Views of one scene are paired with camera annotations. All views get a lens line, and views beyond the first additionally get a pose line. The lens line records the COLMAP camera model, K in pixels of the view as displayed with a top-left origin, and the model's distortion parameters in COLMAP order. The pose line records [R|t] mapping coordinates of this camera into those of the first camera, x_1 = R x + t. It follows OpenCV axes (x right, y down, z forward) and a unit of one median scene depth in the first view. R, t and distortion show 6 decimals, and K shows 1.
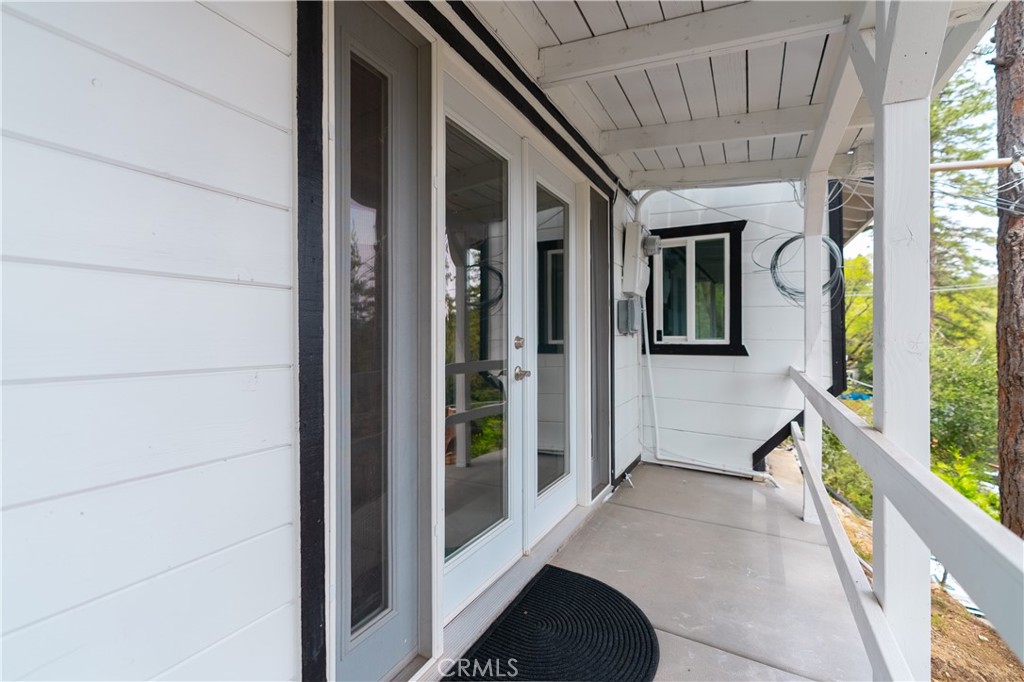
lens RADIAL K [[461.3, 0, 509.3], [0, 461.3, 338.2], [0, 0, 1]] dist [-0.009068, 0.003226]
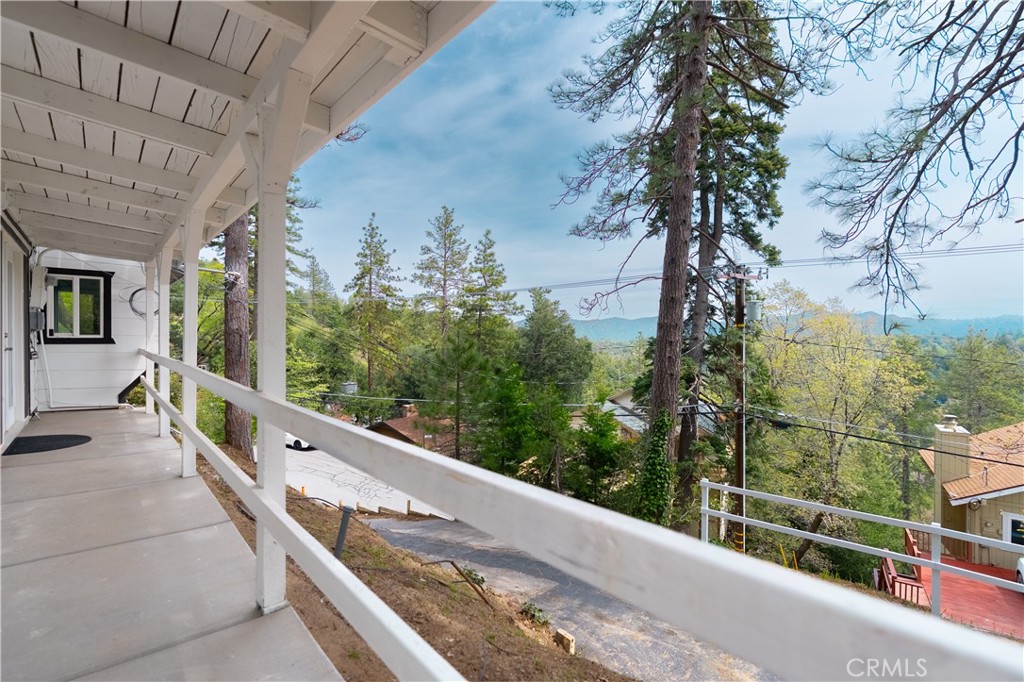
lens RADIAL K [[461.3, 0, 511.6], [0, 461.3, 339.8], [0, 0, 1]] dist [-0.009068, 0.003226]
pose [[0.337579, -0.003822, 0.941289, -0.691595], [-0.003989, 0.999977, 0.005491, 0.004301], [-0.941289, -0.005609, 0.337556, -1.145070]]
